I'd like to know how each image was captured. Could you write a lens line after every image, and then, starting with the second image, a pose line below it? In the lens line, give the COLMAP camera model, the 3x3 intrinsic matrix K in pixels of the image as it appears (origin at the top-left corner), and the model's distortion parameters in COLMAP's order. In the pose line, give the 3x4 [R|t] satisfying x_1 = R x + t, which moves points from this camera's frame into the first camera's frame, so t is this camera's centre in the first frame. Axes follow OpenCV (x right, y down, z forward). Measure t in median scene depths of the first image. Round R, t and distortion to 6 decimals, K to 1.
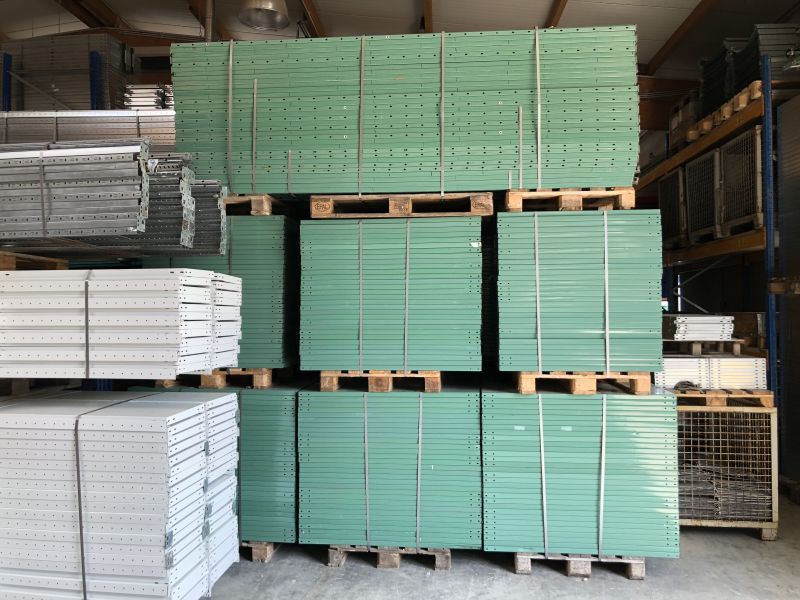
lens RADIAL K [[667.3, 0, 400.4], [0, 667.3, 300.0], [0, 0, 1]] dist [-0.003166, -0.004558]
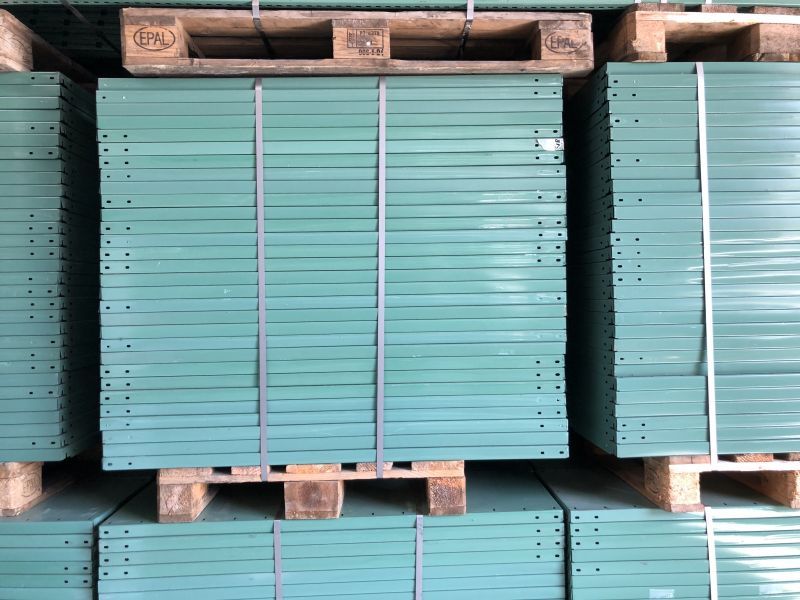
lens RADIAL K [[667.3, 0, 402.2], [0, 667.3, 299.7], [0, 0, 1]] dist [-0.003166, -0.004558]
pose [[0.989036, -0.012894, 0.147108, -0.036171], [0.011393, 0.999874, 0.011040, 0.005363], [-0.147232, -0.009243, 0.989059, 0.611522]]
